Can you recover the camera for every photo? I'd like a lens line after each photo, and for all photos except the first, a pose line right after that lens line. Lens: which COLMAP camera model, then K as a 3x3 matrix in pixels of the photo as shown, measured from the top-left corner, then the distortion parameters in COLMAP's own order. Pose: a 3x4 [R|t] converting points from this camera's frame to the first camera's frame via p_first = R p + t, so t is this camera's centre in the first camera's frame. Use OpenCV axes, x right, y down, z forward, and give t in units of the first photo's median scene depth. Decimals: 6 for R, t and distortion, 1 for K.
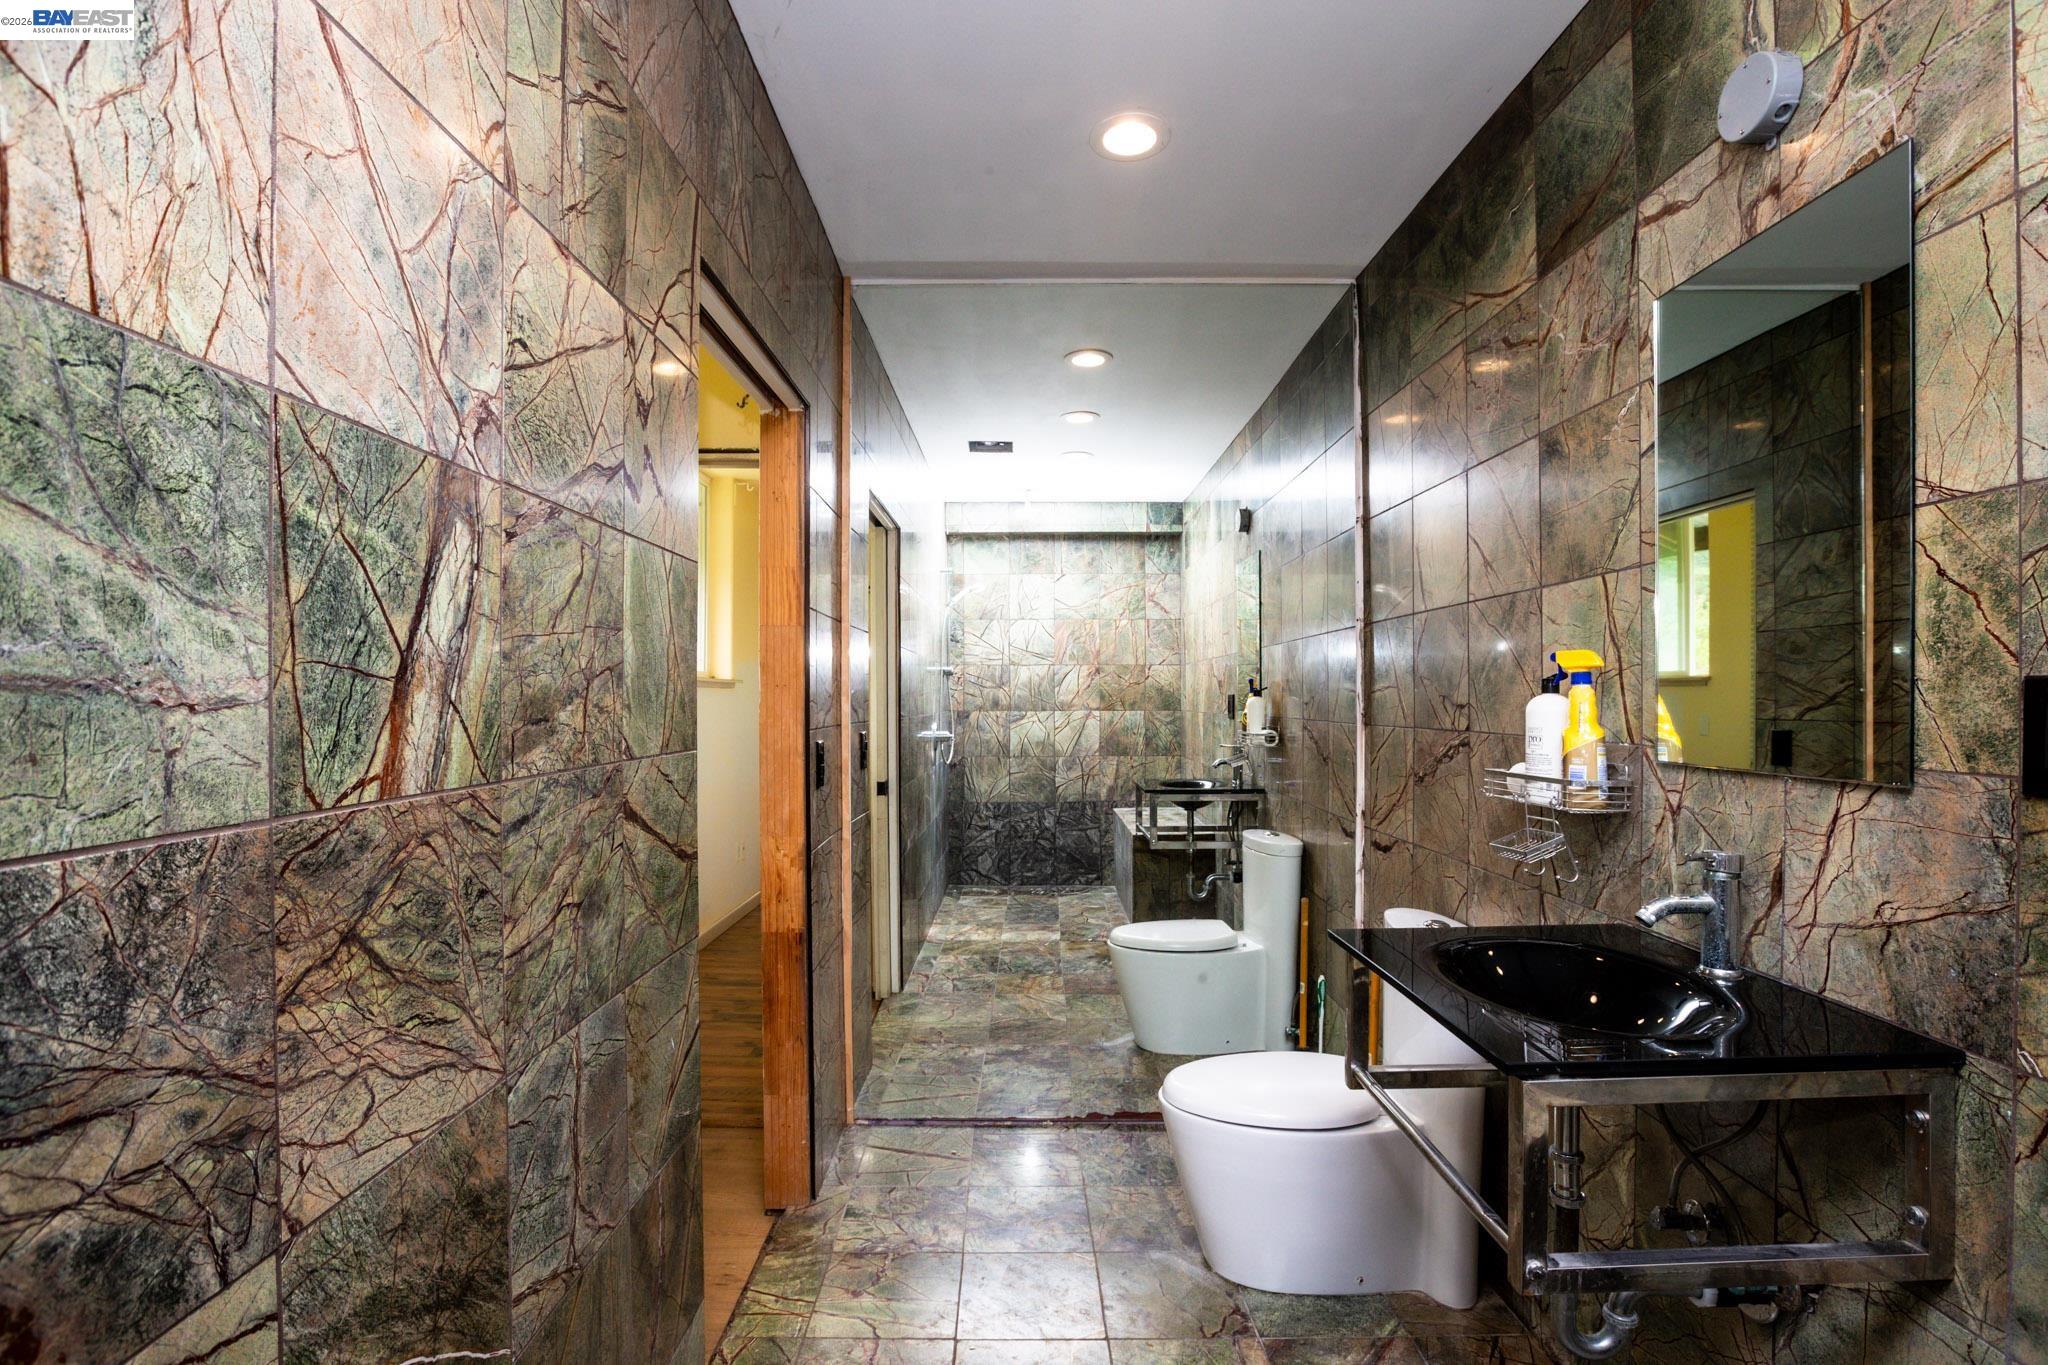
lens RADIAL K [[940.7, 0, 1027.6], [0, 940.7, 694.0], [0, 0, 1]] dist [-0.065326, 0.032055]
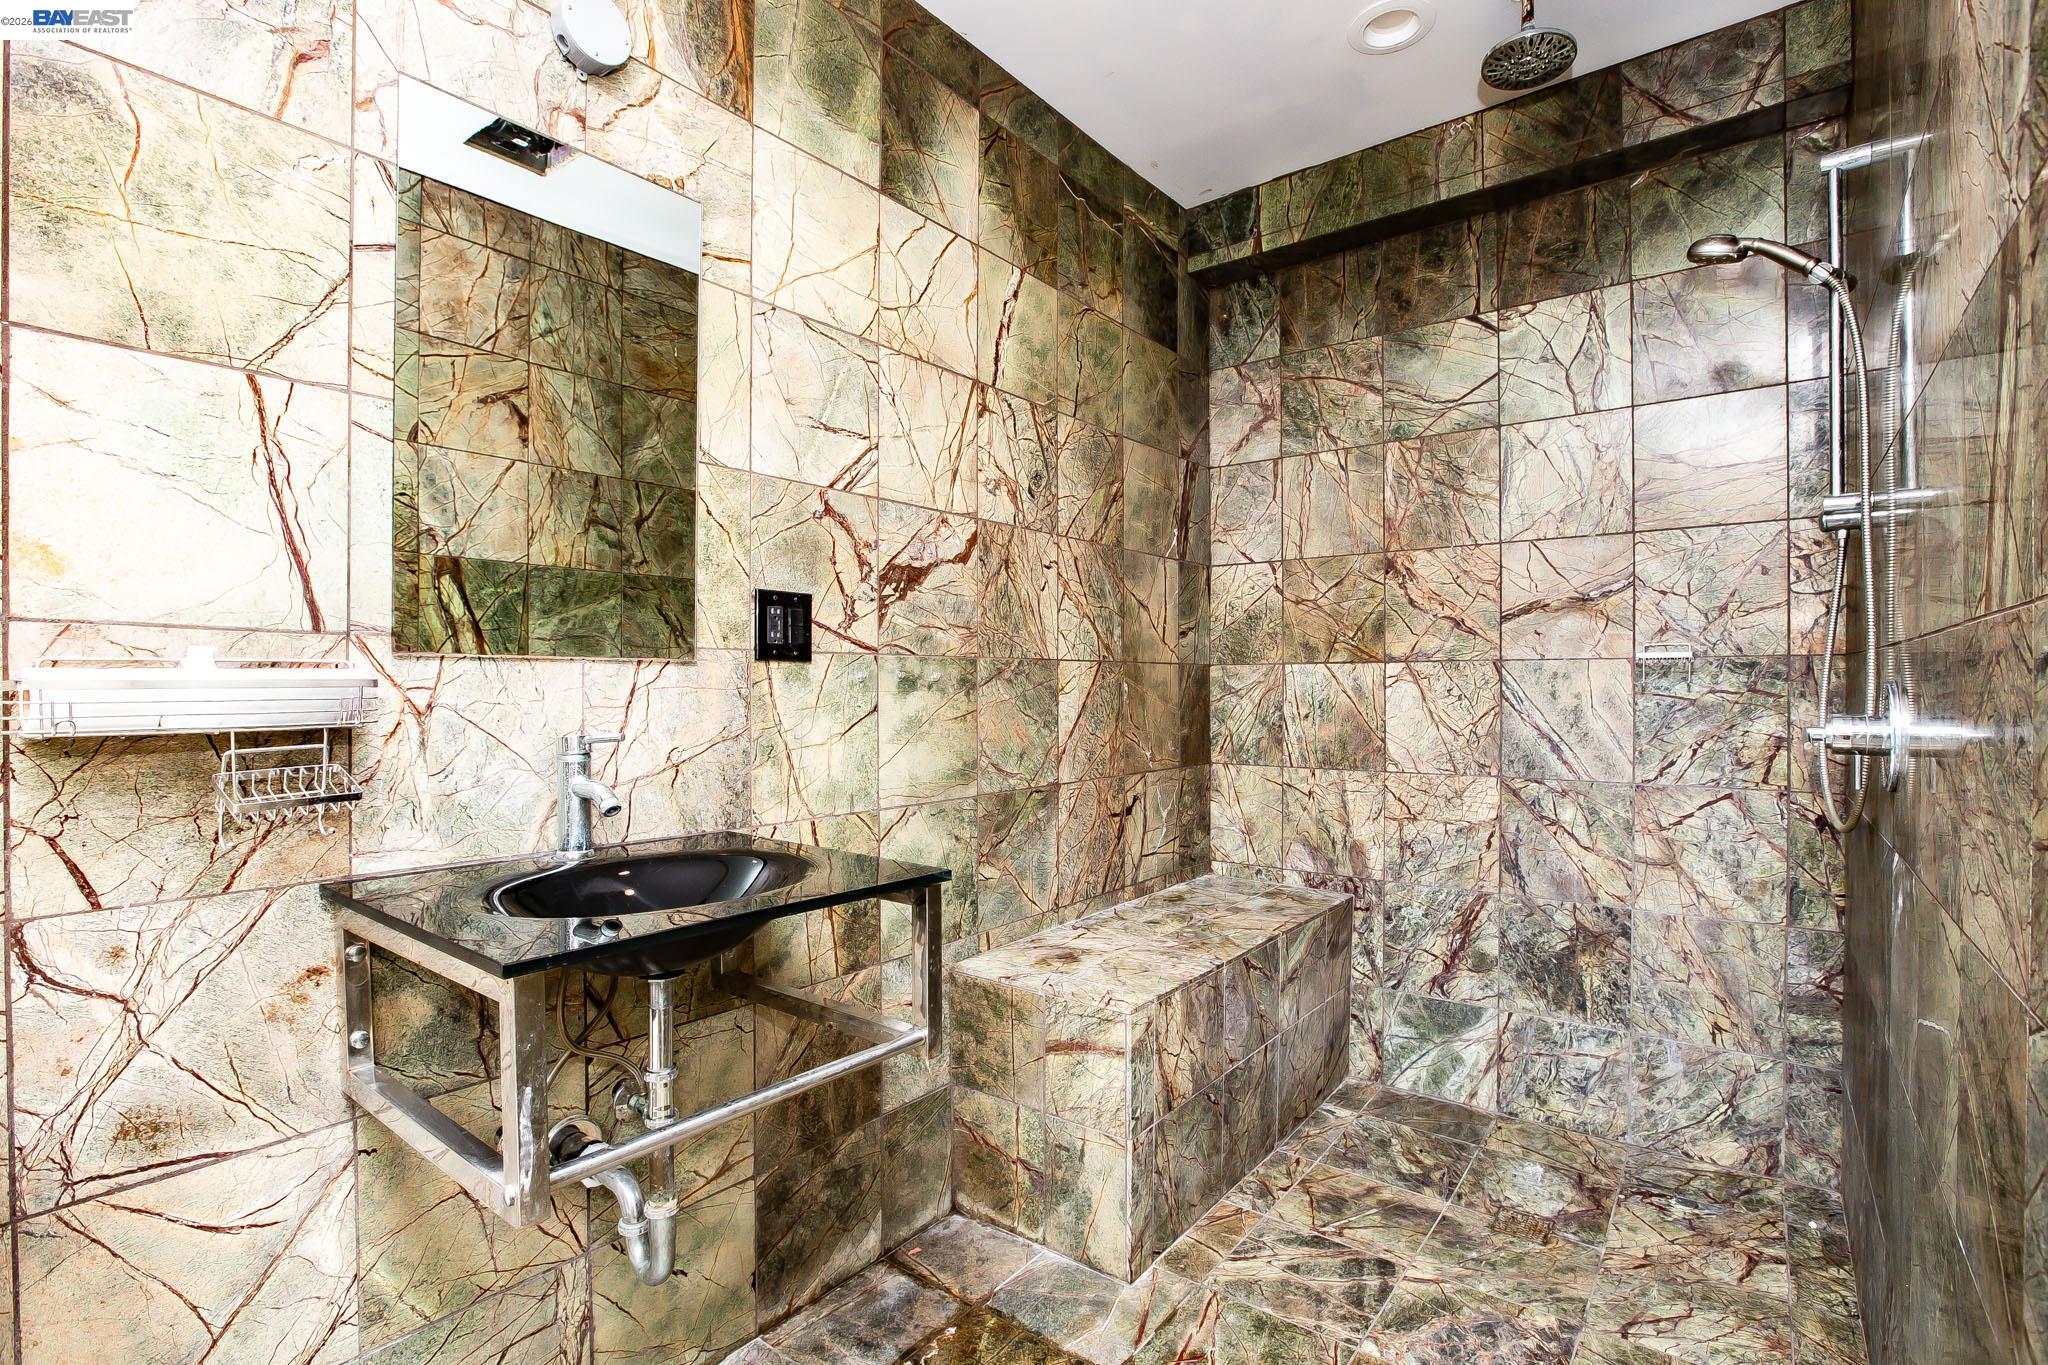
lens RADIAL K [[944.1, 0, 1002.3], [0, 944.1, 694.5], [0, 0, 1]] dist [-0.058703, 0.024421]
pose [[-0.766477, -0.012046, 0.642159, -0.341158], [-0.009375, 0.999927, 0.007567, 0.148390], [-0.642204, -0.000220, -0.766534, 1.925388]]
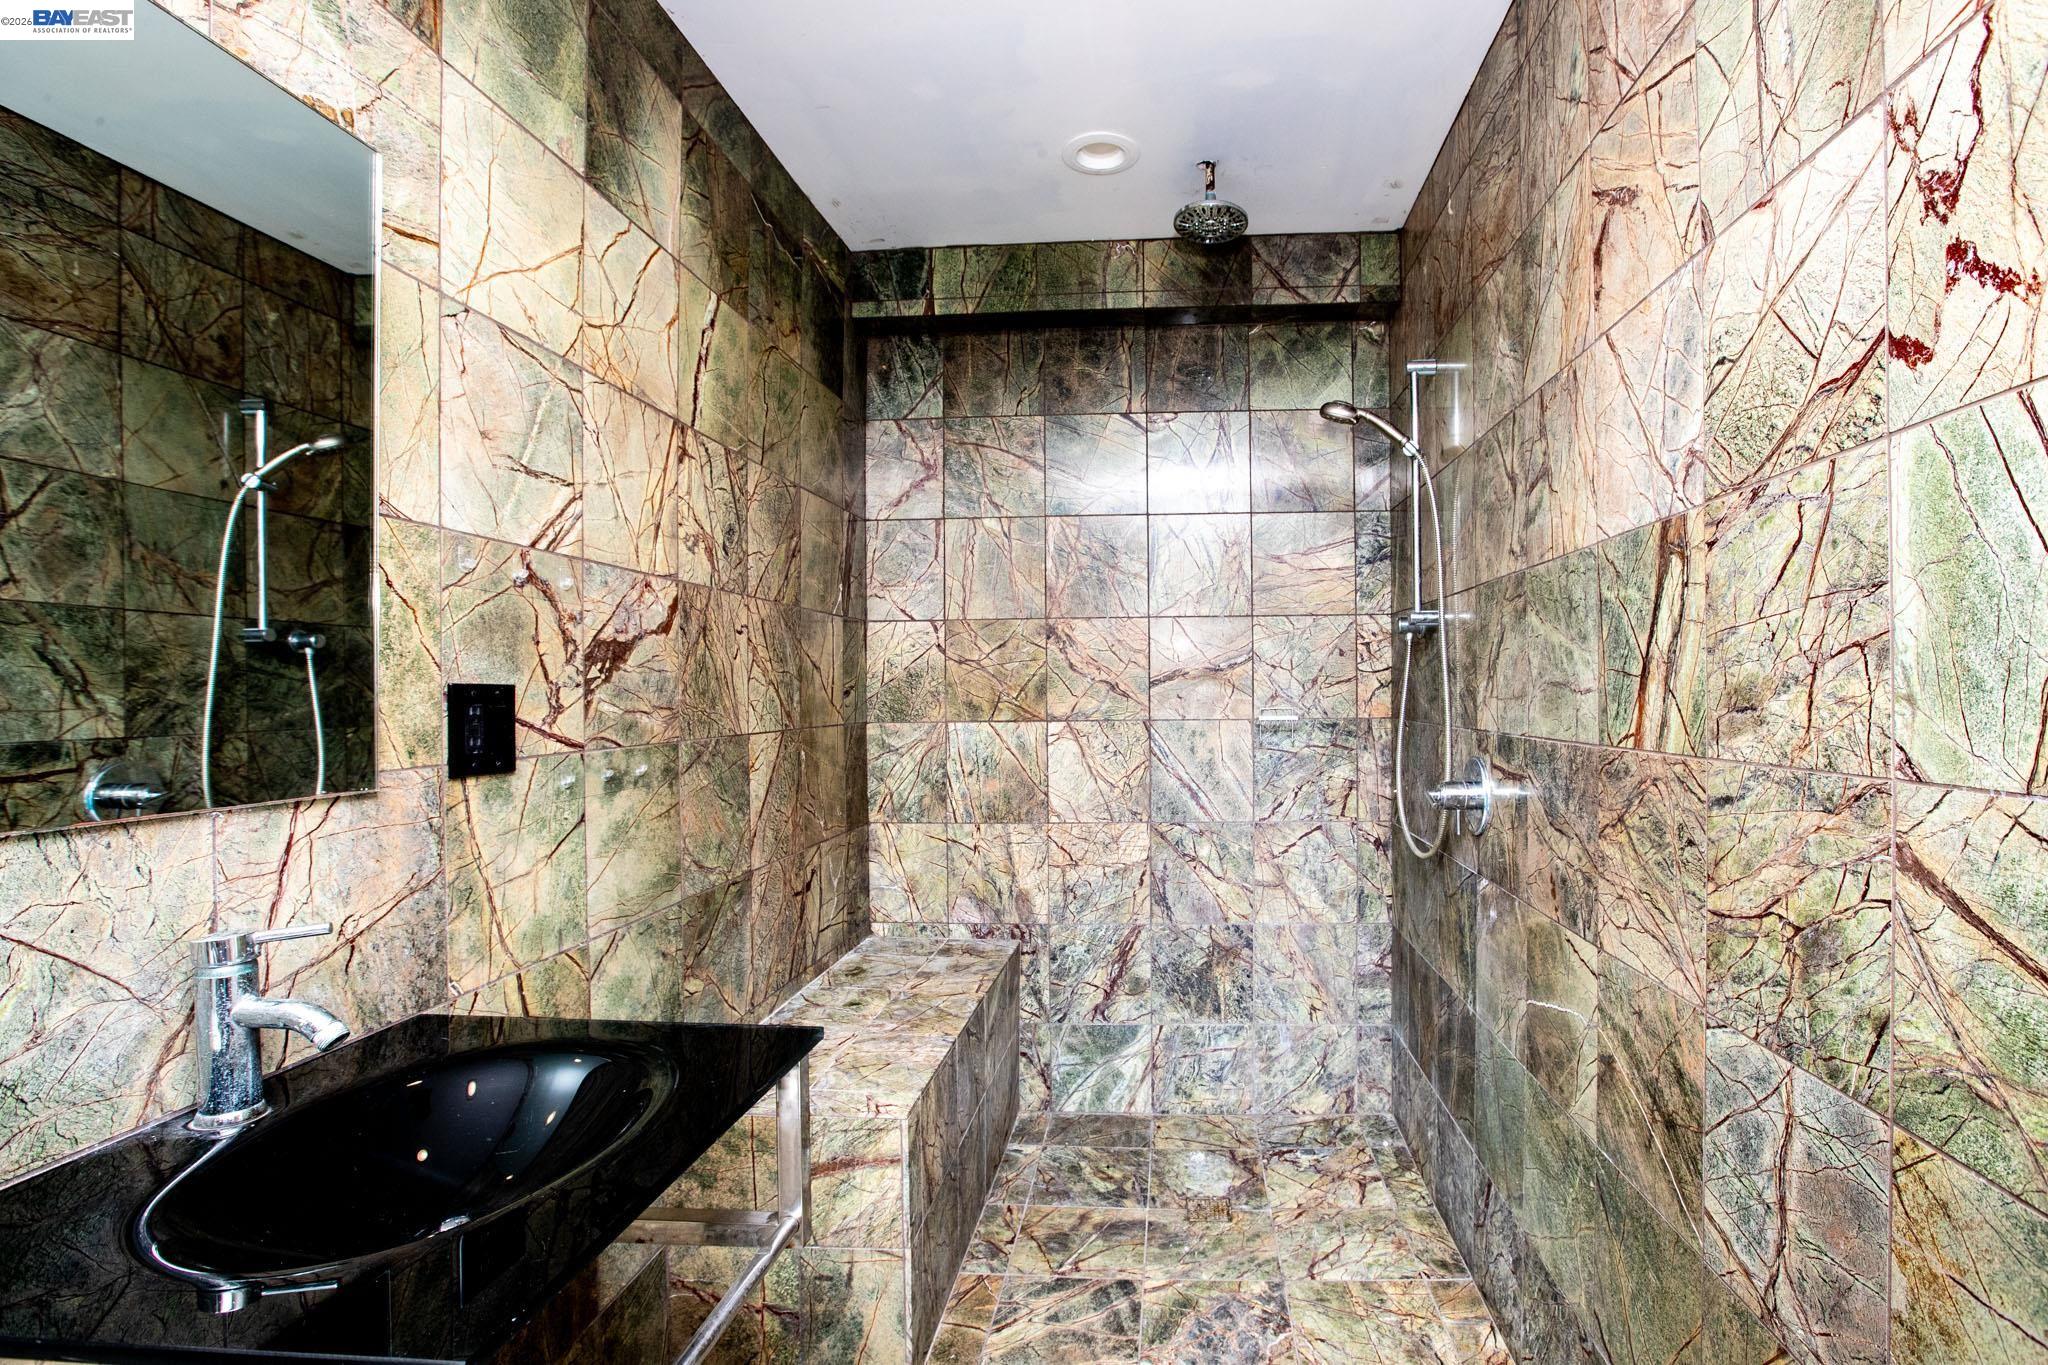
lens RADIAL K [[965.9, 0, 1088.6], [0, 965.9, 704.2], [0, 0, 1]] dist [-0.068610, 0.037242]
pose [[-0.995175, 0.009695, 0.097636, 0.087436], [0.010296, 0.999931, 0.005657, 0.010422], [-0.097574, 0.006635, -0.995206, 2.088426]]
